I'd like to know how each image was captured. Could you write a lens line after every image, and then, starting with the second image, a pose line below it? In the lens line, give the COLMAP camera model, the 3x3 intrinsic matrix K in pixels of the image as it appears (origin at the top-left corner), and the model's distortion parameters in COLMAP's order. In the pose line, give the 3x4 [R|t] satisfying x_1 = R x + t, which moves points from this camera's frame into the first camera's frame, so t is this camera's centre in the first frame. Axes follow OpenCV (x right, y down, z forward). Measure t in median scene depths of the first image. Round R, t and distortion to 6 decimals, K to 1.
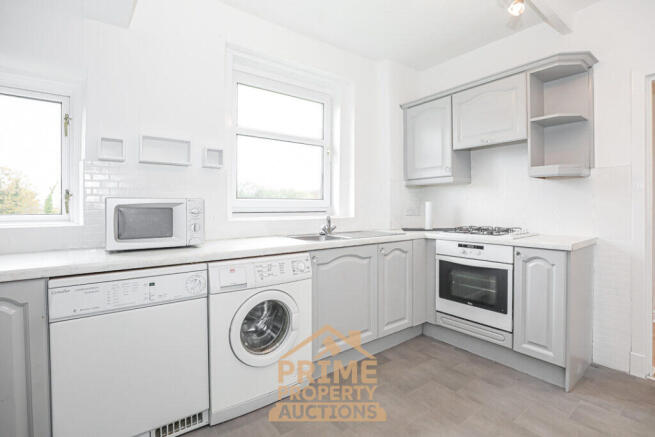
lens RADIAL K [[307.1, 0, 326.0], [0, 307.1, 208.4], [0, 0, 1]] dist [-0.001101, -0.000122]
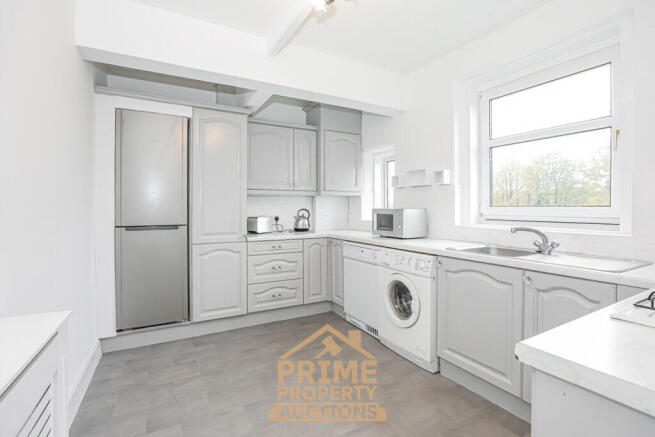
lens RADIAL K [[307.1, 0, 326.0], [0, 307.1, 208.4], [0, 0, 1]] dist [-0.001101, -0.000122]
pose [[-0.109900, 0.000752, -0.993942, 1.180519], [-0.009356, 0.999955, 0.001791, -0.034262], [0.993899, 0.009496, -0.109888, 0.762783]]
